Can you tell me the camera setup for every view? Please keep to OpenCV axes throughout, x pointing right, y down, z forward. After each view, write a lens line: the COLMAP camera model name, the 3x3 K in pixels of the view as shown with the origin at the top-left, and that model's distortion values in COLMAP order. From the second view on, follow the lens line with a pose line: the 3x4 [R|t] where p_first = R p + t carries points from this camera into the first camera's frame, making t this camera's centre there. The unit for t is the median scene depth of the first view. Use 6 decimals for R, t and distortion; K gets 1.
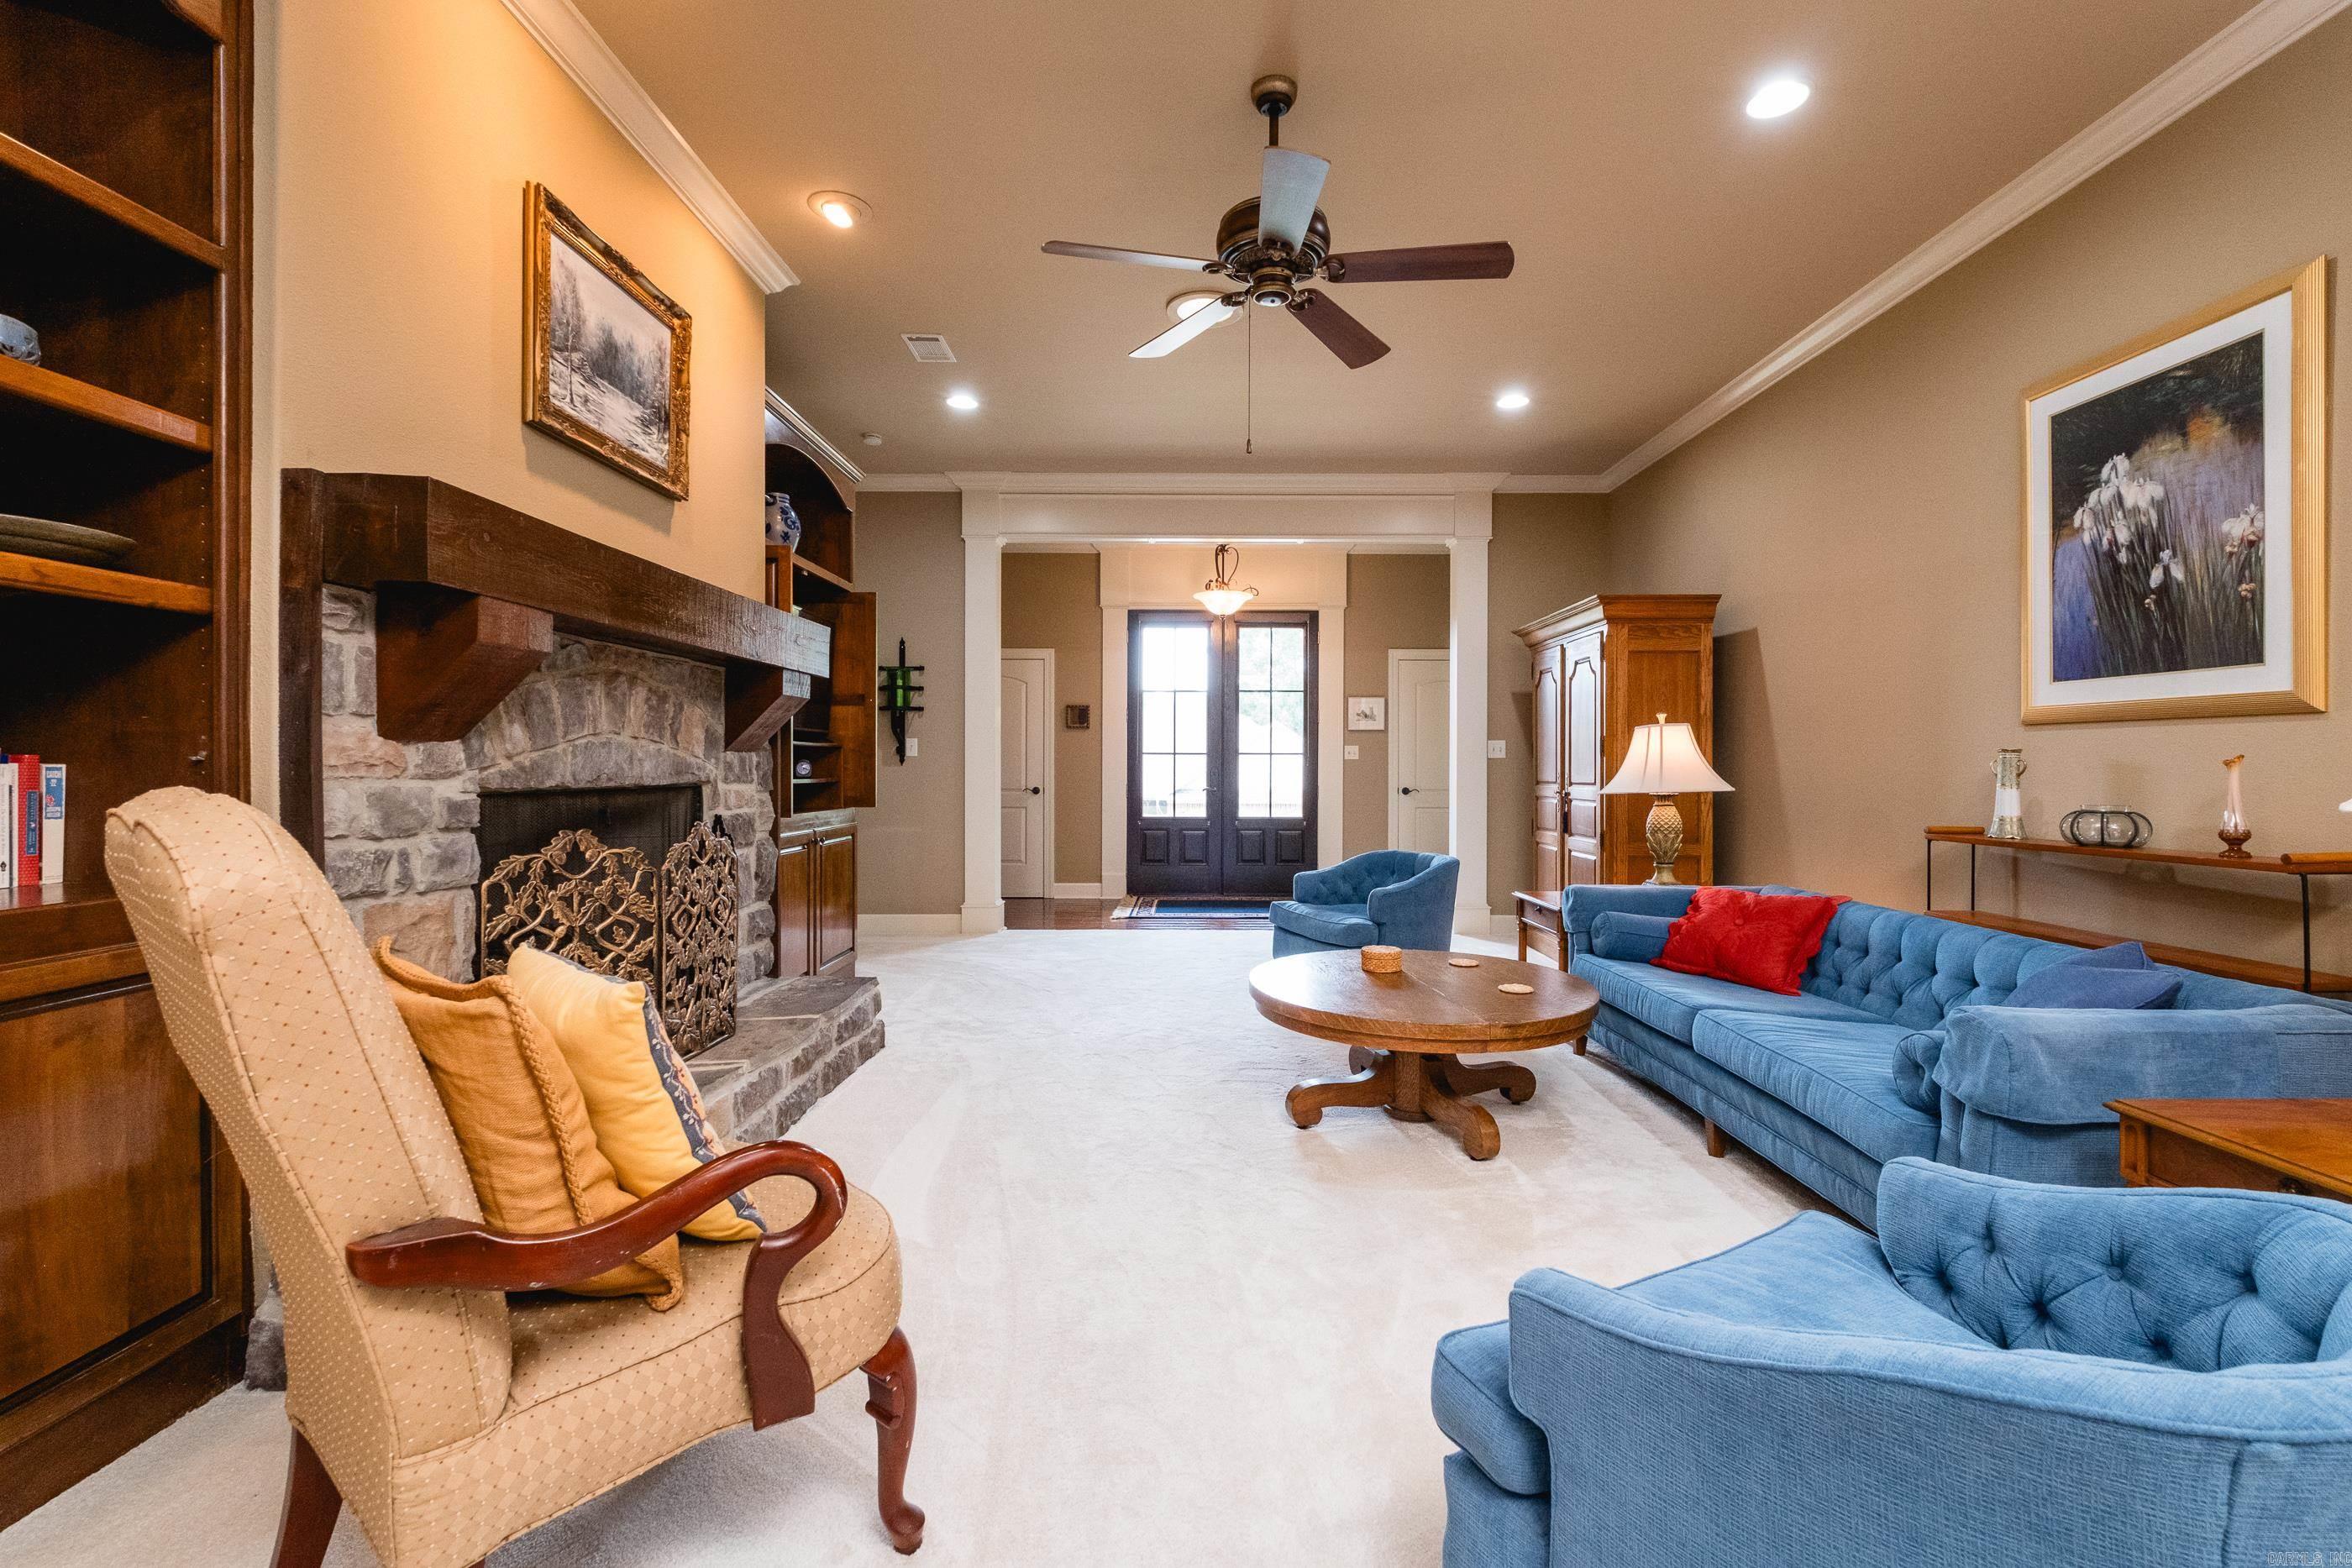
lens RADIAL K [[1026.4, 0, 1210.9], [0, 1026.4, 771.1], [0, 0, 1]] dist [0.007251, -0.006042]
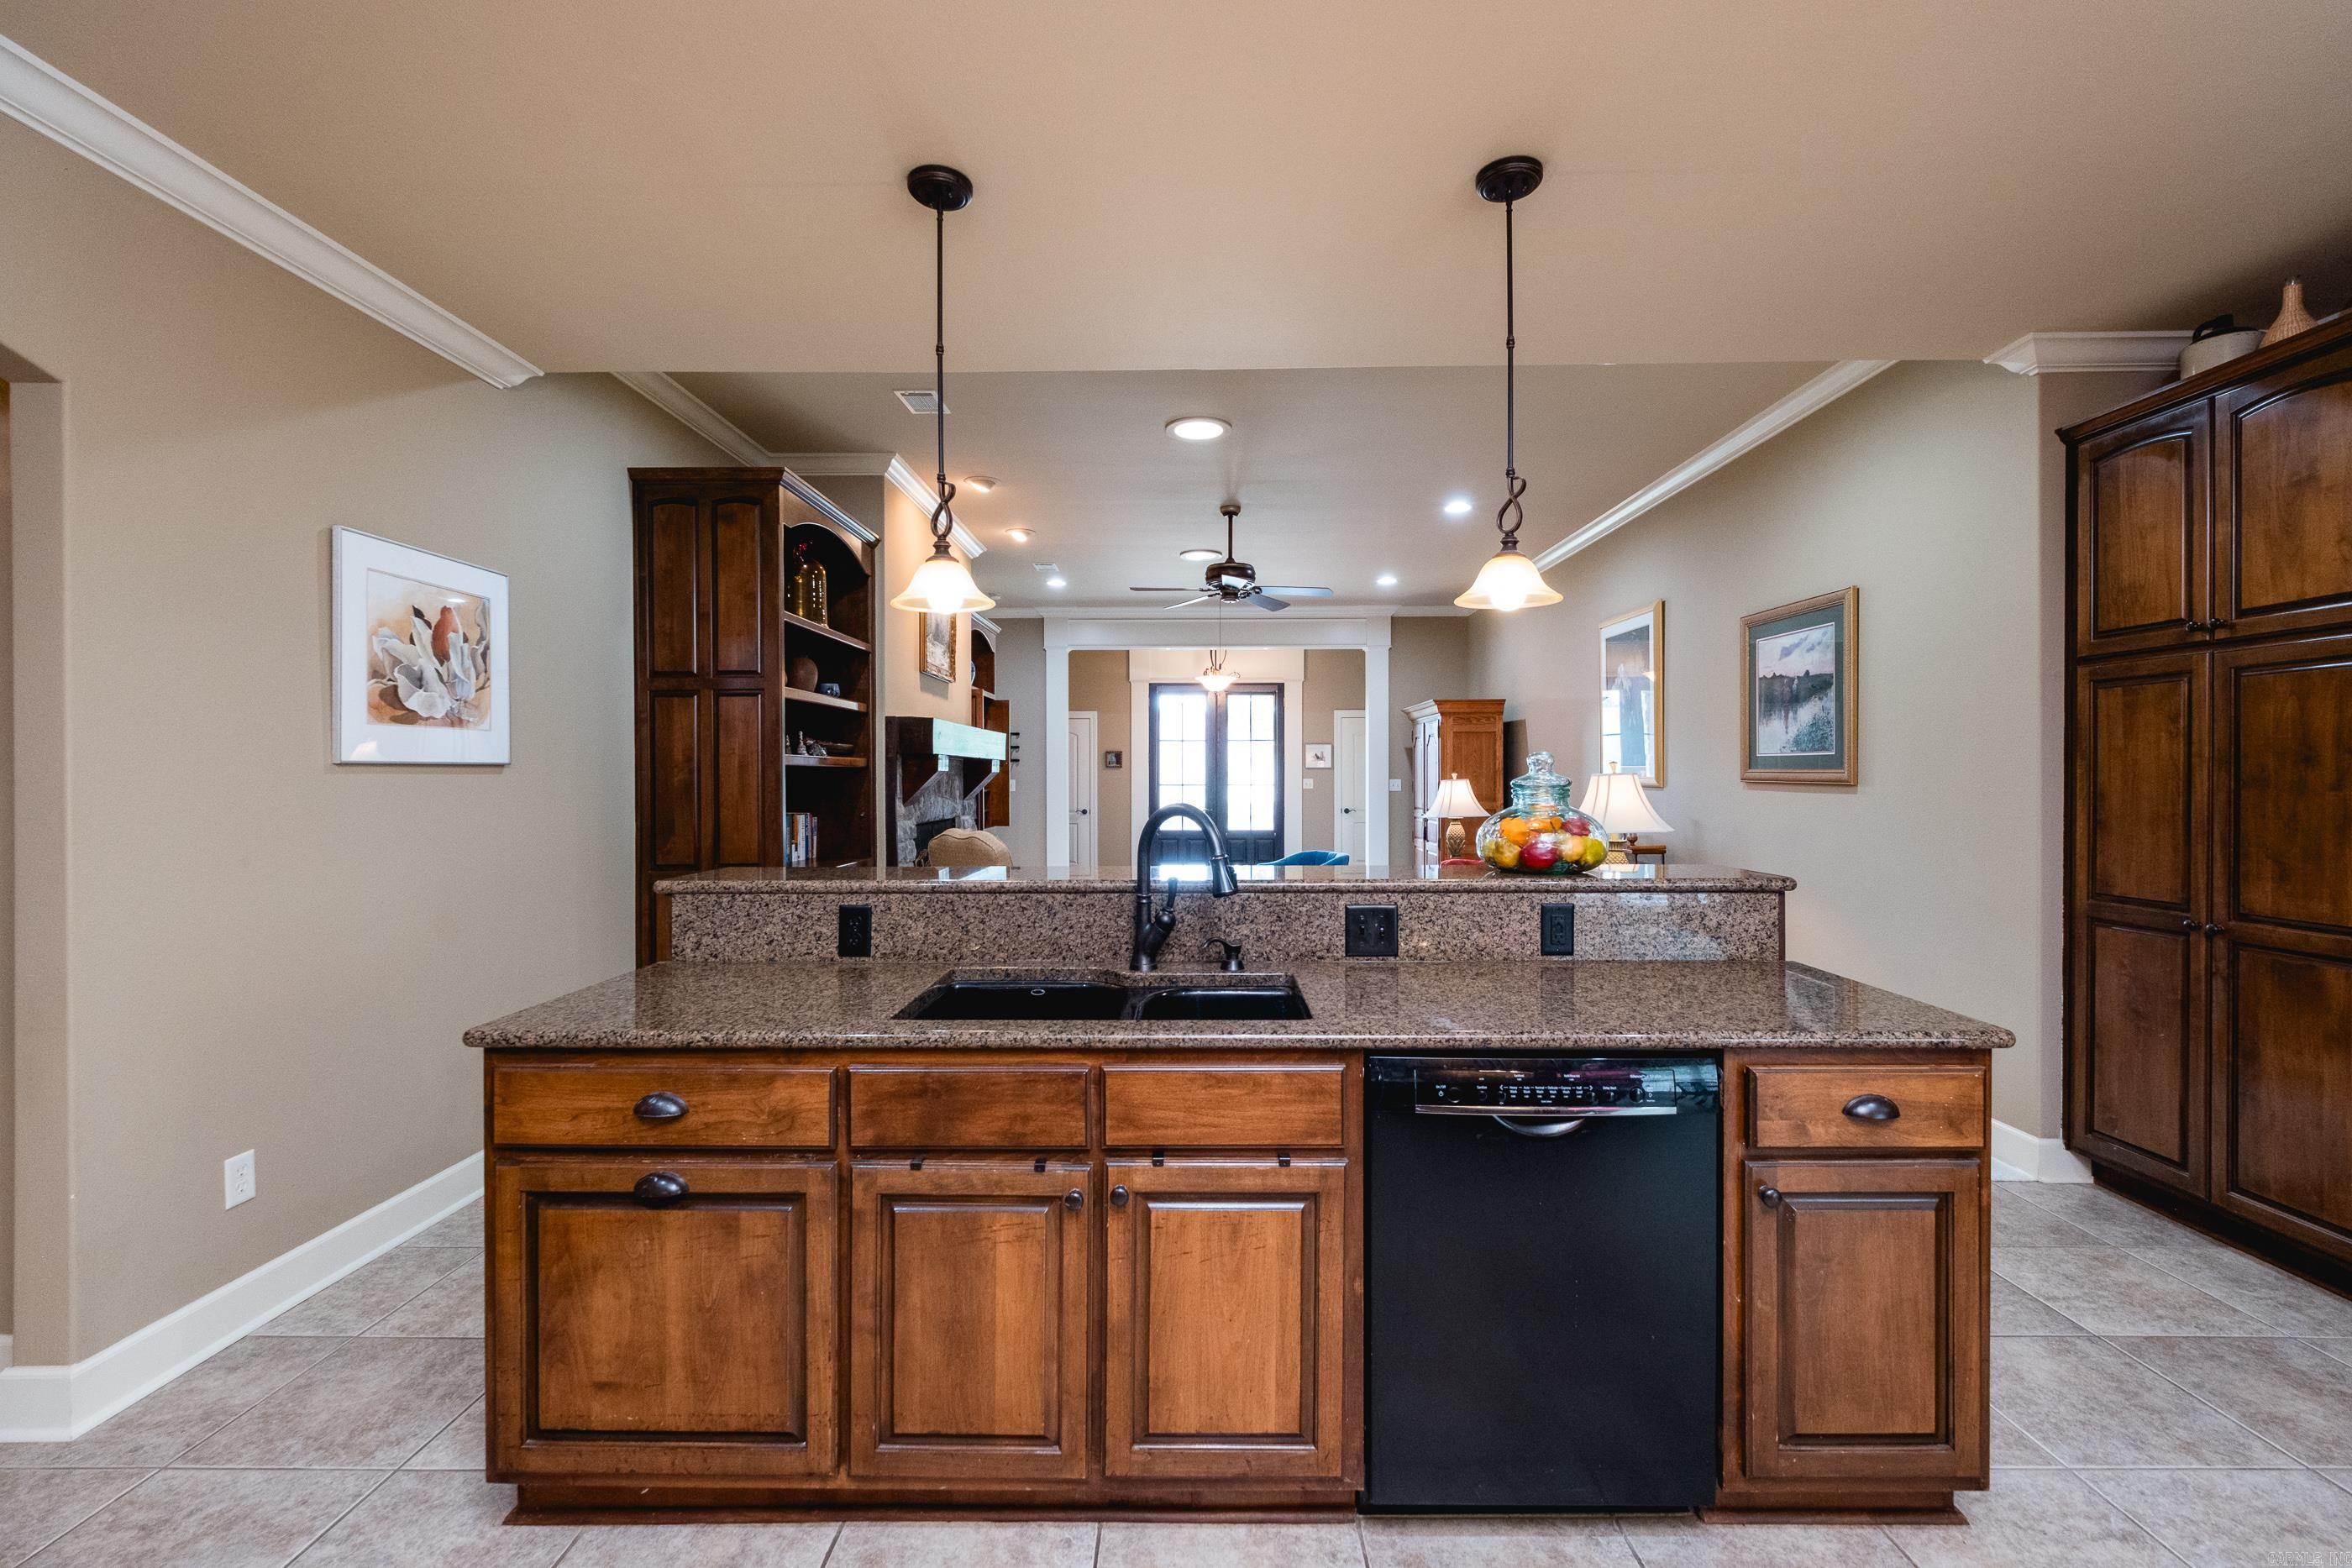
lens RADIAL K [[1026.4, 0, 1176.7], [0, 1026.4, 774.6], [0, 0, 1]] dist [0.007251, -0.006042]
pose [[0.999346, -0.004096, -0.035920, 0.021540], [0.003884, 0.999975, -0.005967, -0.060989], [0.035943, 0.005824, 0.999337, -1.110732]]
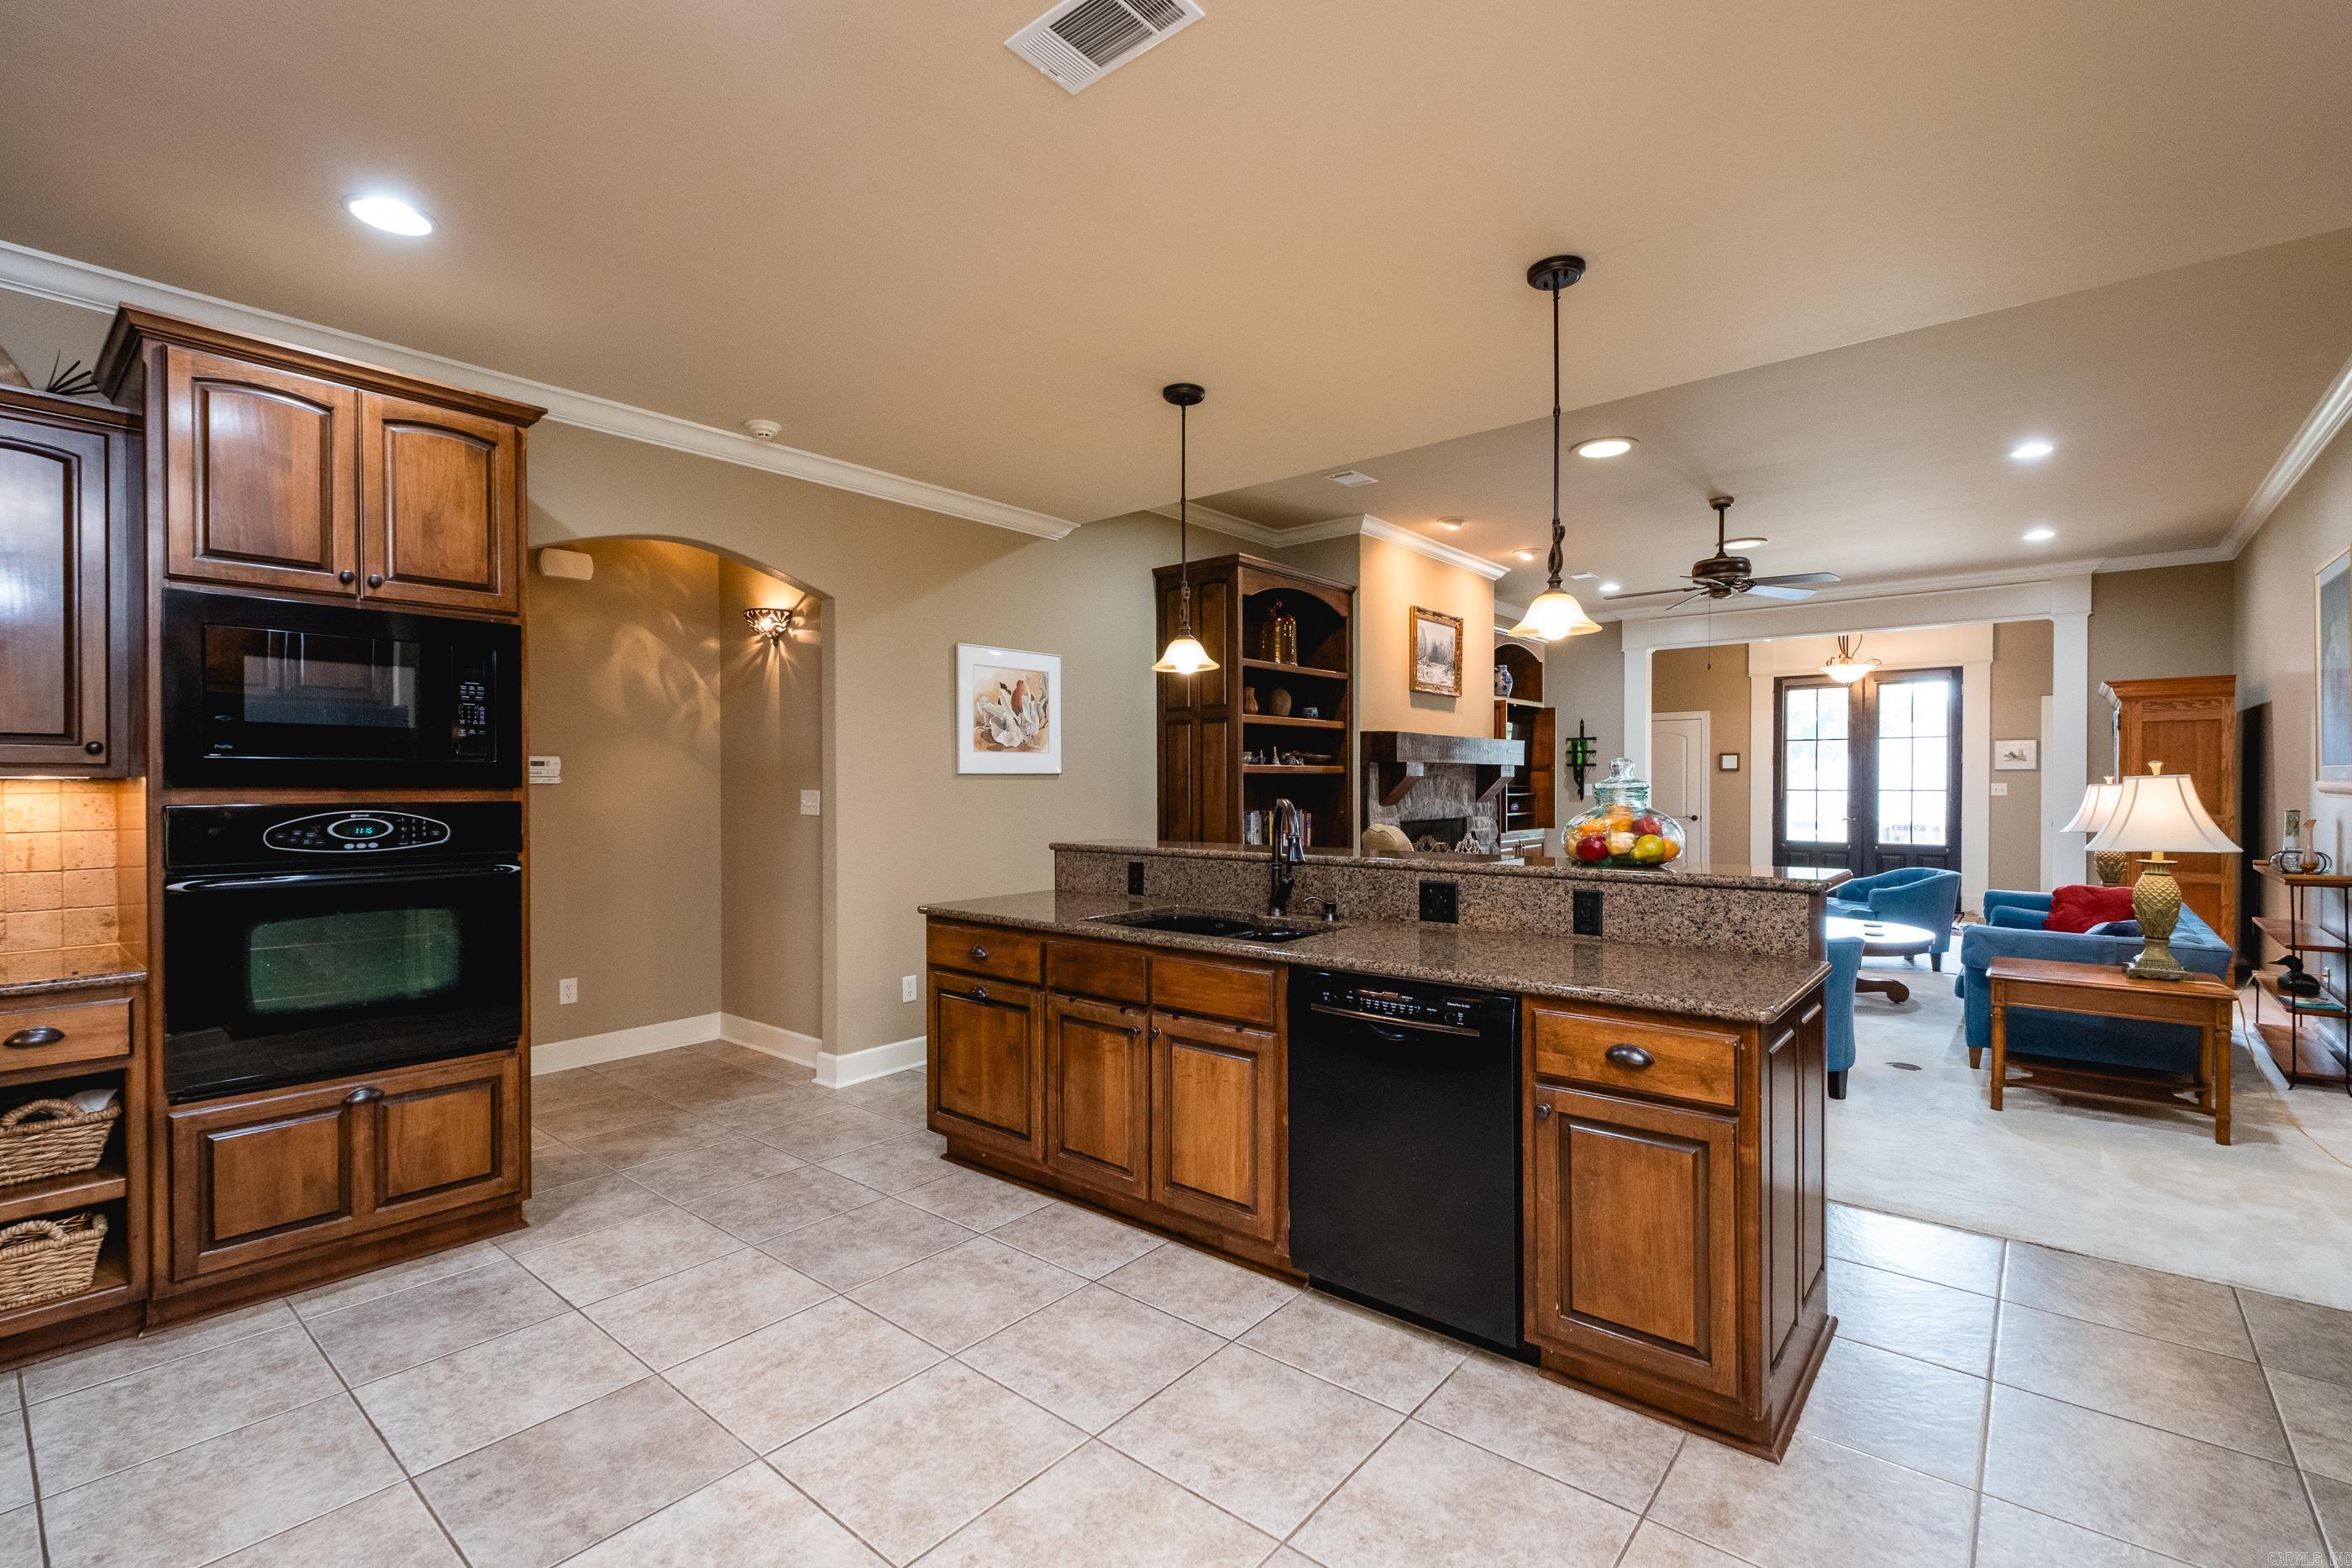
lens RADIAL K [[1026.4, 0, 1165.6], [0, 1026.4, 793.5], [0, 0, 1]] dist [0.007251, -0.006042]
pose [[0.744632, 0.001898, -0.667472, 0.566923], [0.001908, 0.999986, 0.004972, -0.056043], [0.667472, -0.004976, 0.744618, -1.227862]]
